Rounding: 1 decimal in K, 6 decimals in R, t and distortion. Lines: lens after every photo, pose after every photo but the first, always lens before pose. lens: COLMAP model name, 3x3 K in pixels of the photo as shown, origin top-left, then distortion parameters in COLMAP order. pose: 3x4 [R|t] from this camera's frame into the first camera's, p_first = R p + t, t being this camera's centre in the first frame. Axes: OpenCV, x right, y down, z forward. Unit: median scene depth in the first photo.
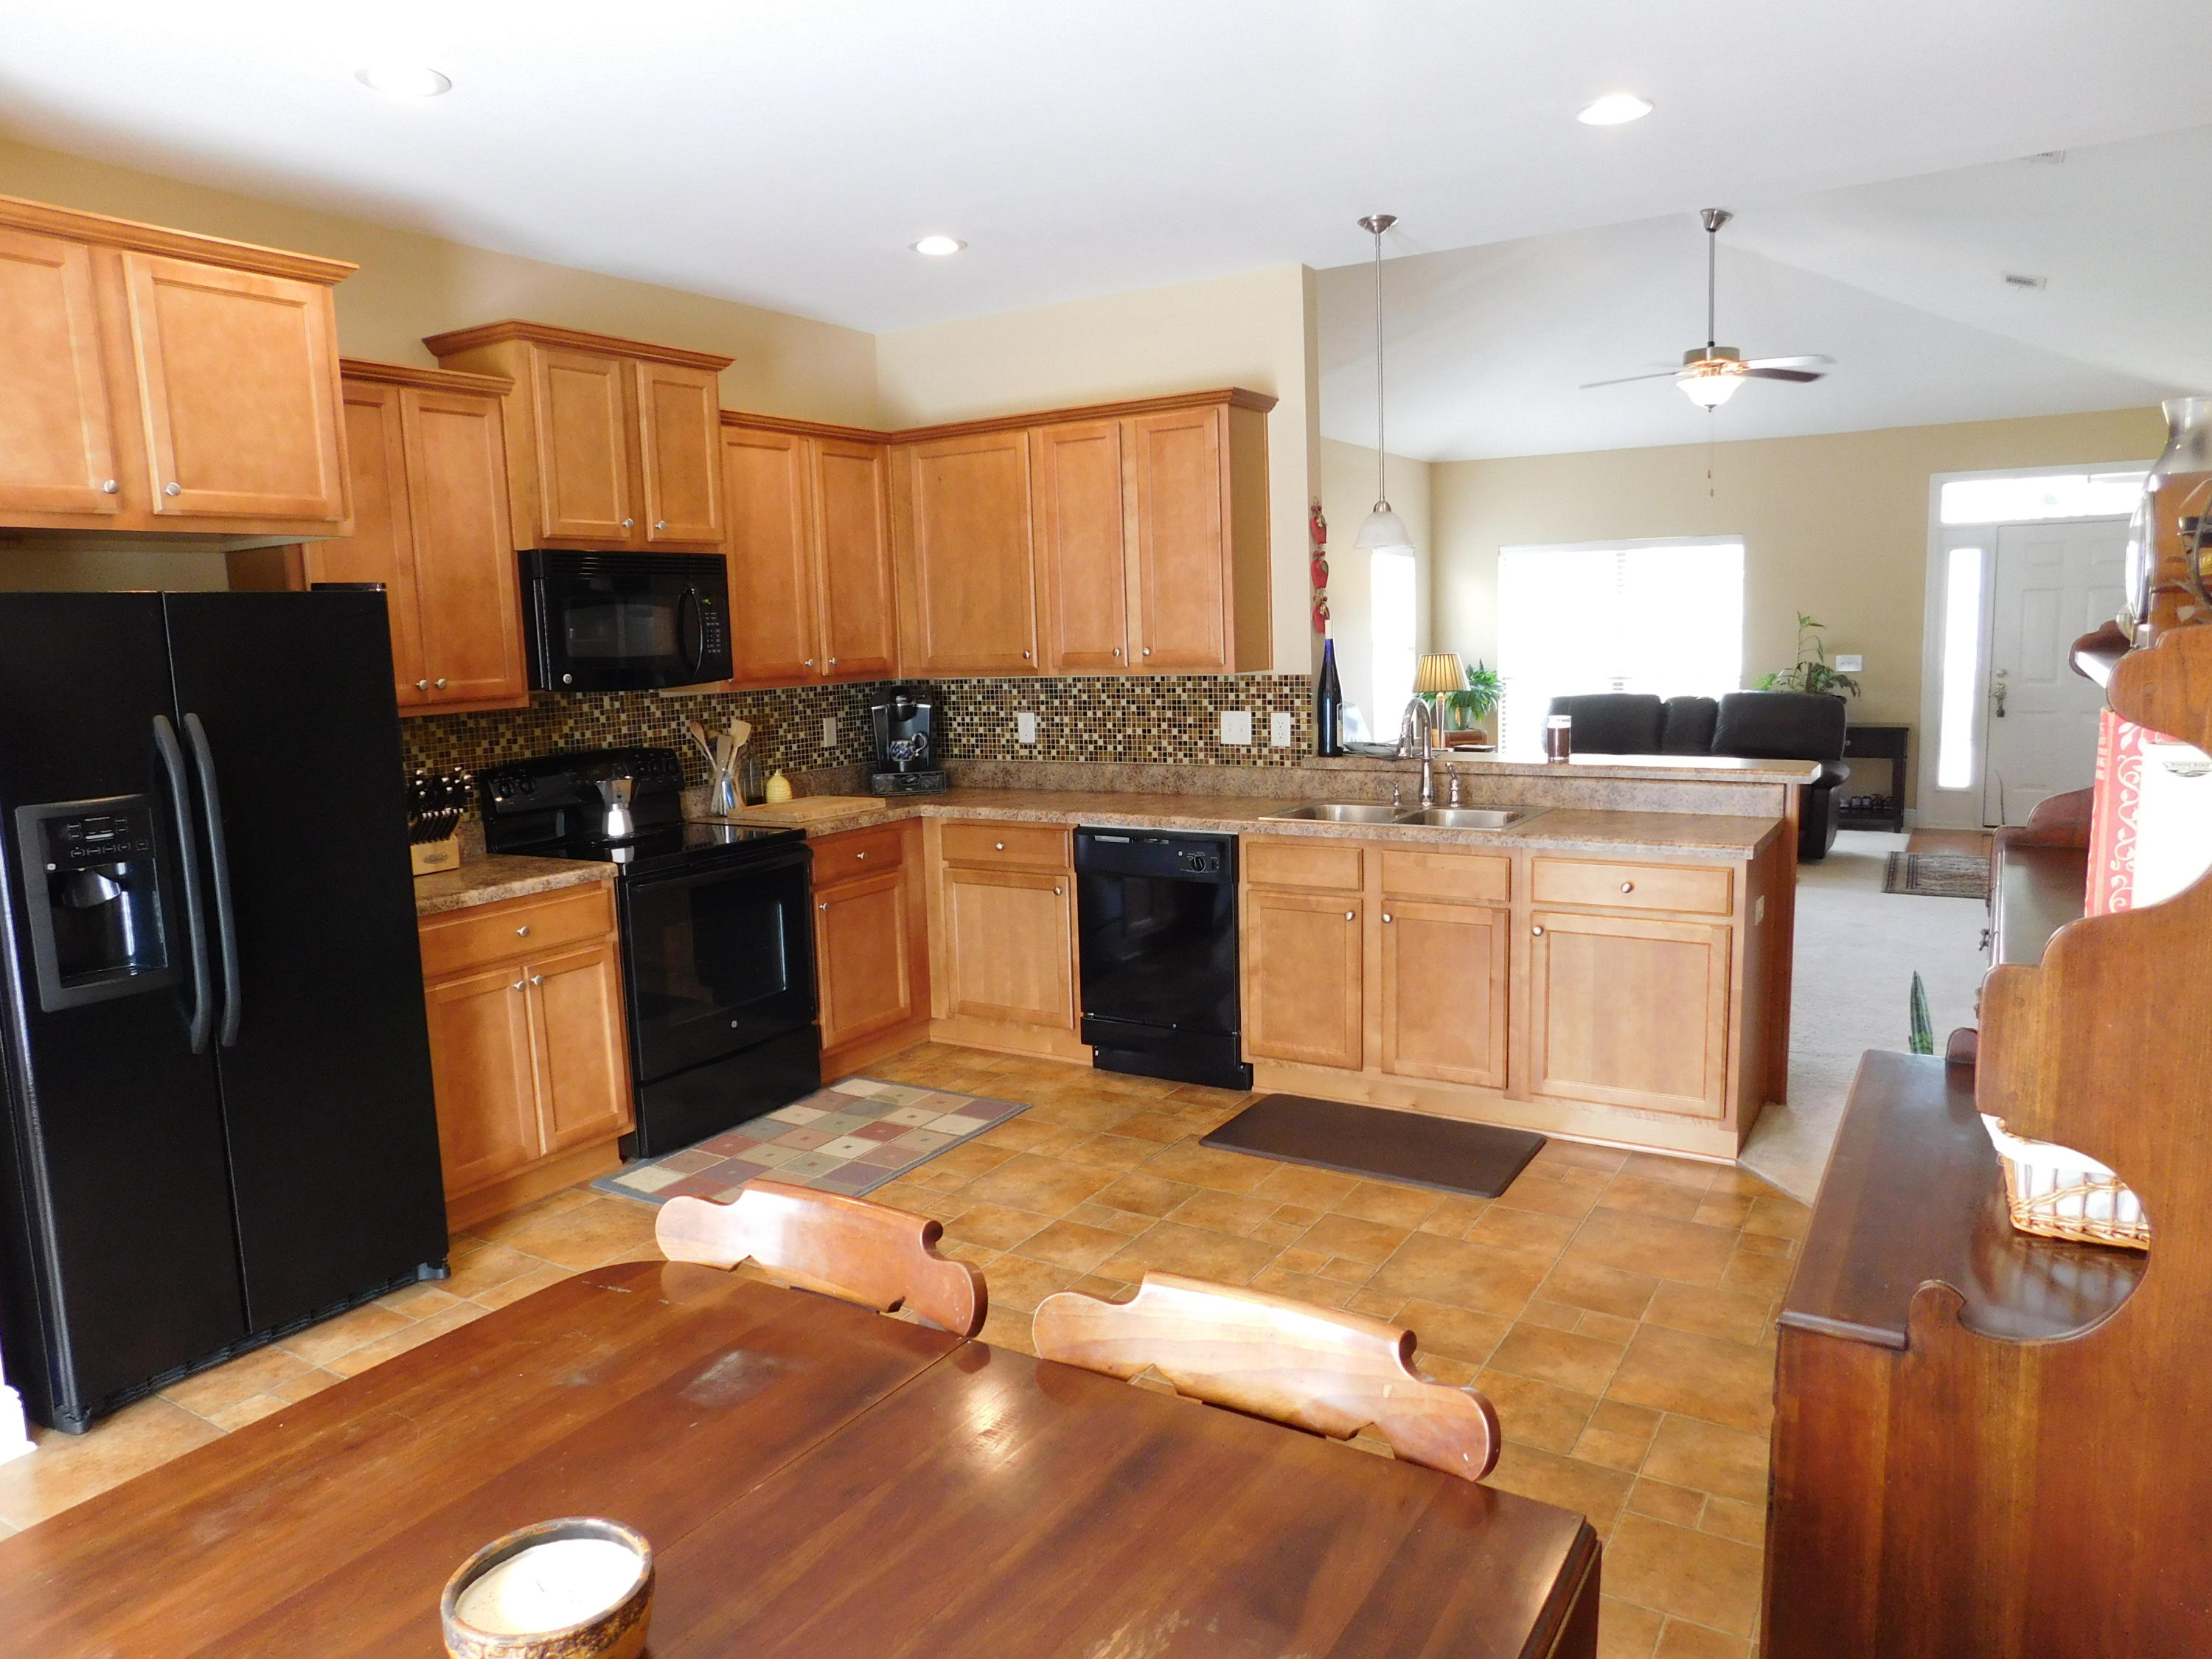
lens RADIAL K [[1479.4, 0, 1097.5], [0, 1479.4, 840.1], [0, 0, 1]] dist [-0.035050, 0.004634]
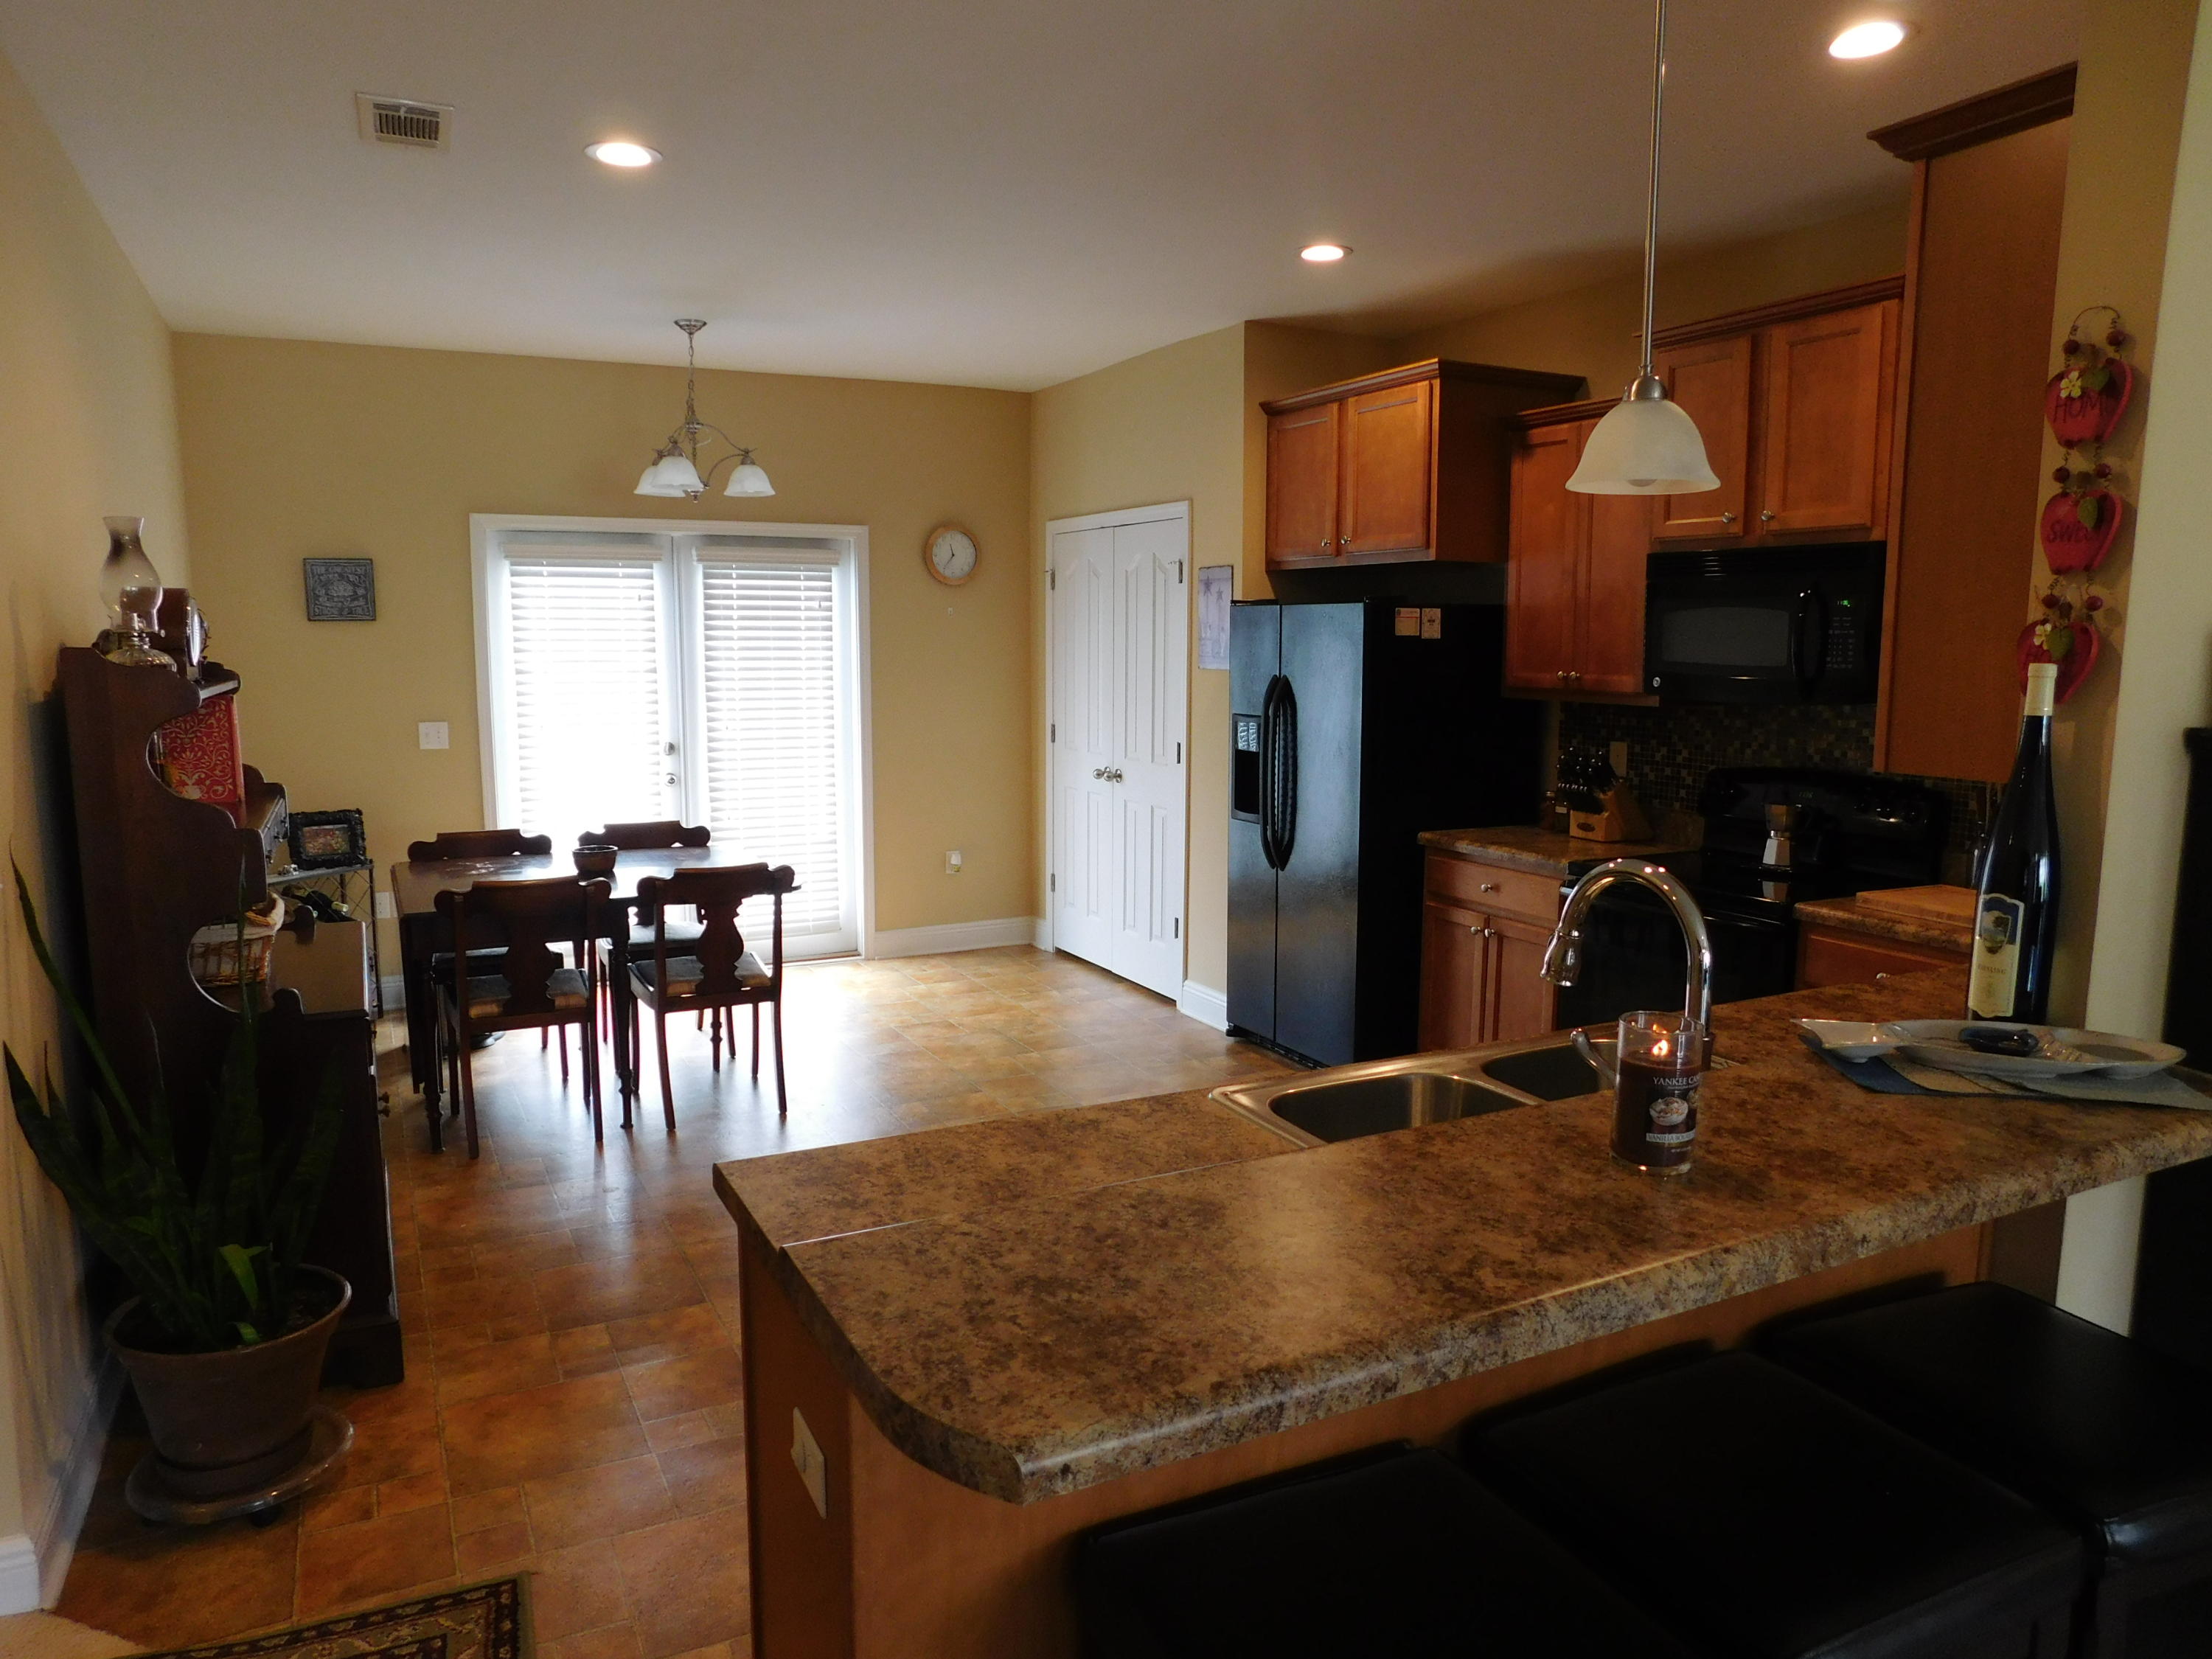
lens RADIAL K [[1479.4, 0, 1101.6], [0, 1479.4, 827.3], [0, 0, 1]] dist [-0.035050, 0.004634]
pose [[-0.533711, 0.137555, -0.834405, 0.308084], [-0.108217, 0.967461, 0.228709, -0.090368], [0.838714, 0.212361, -0.501459, 0.539462]]
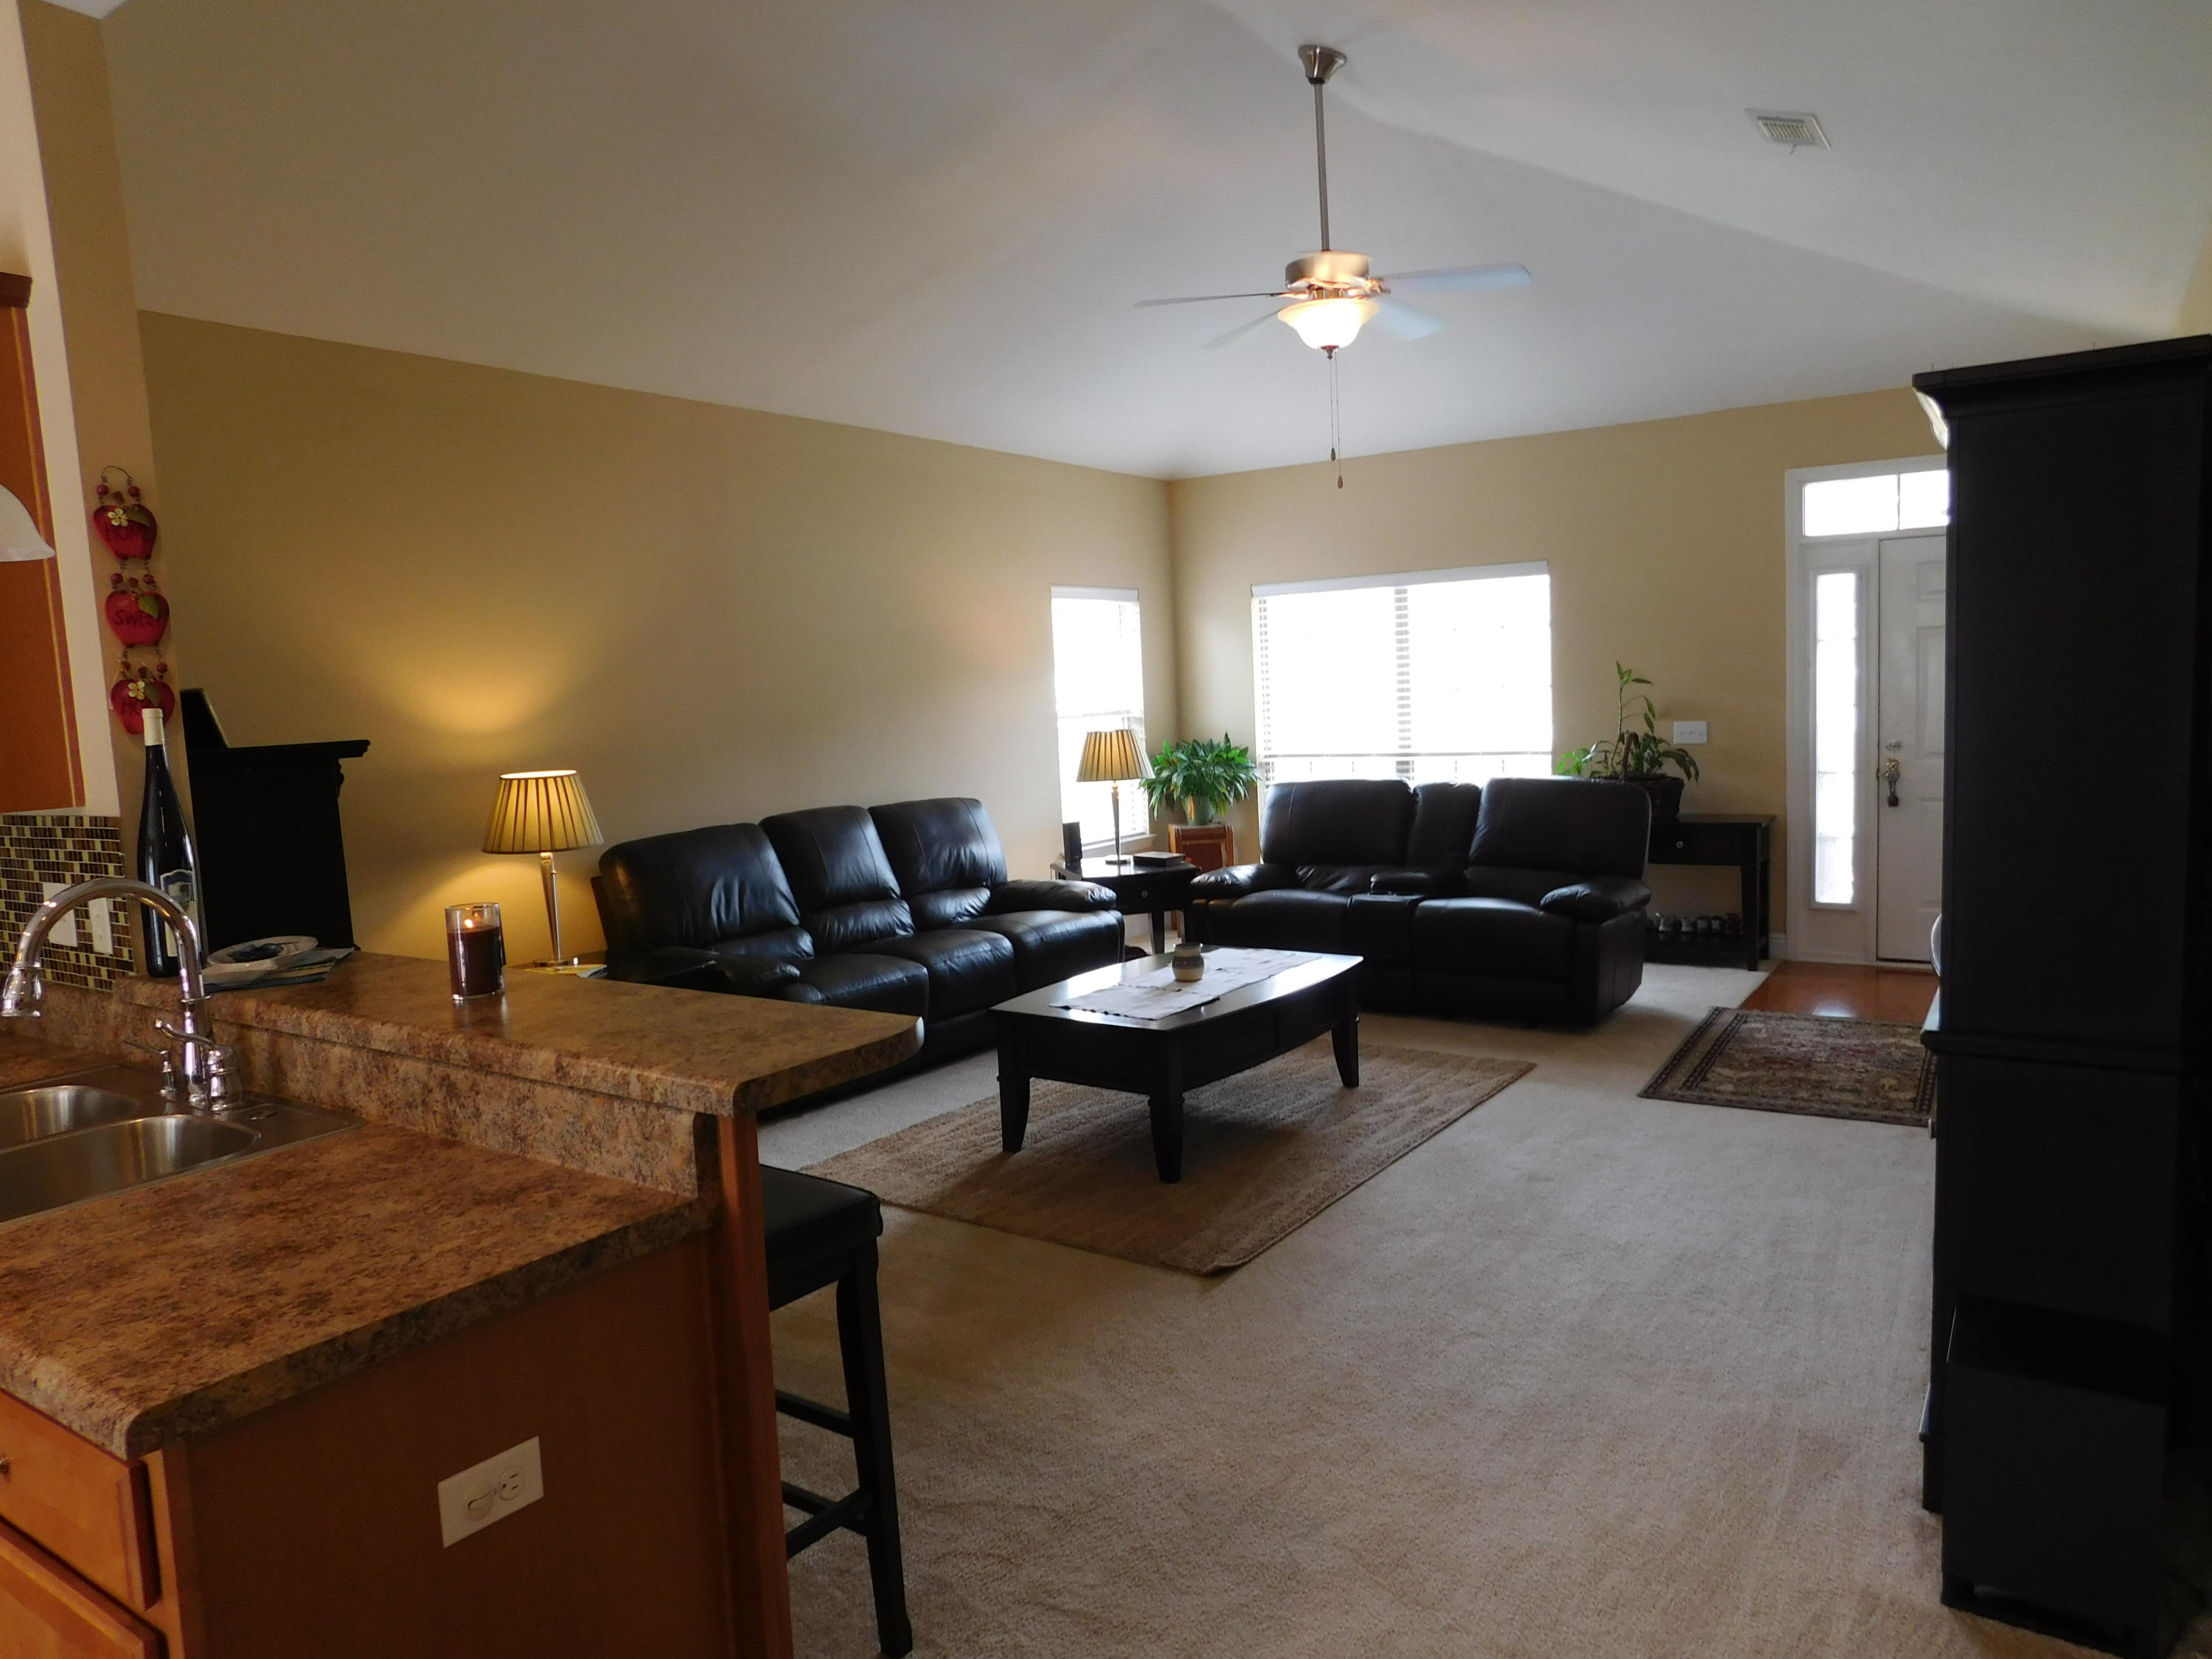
lens RADIAL K [[1479.4, 0, 1115.1], [0, 1479.4, 839.6], [0, 0, 1]] dist [-0.035050, 0.004634]
pose [[0.998935, -0.009646, -0.045122, 0.274018], [0.007892, 0.999212, -0.038892, -0.043744], [0.045461, 0.038495, 0.998224, 0.275847]]
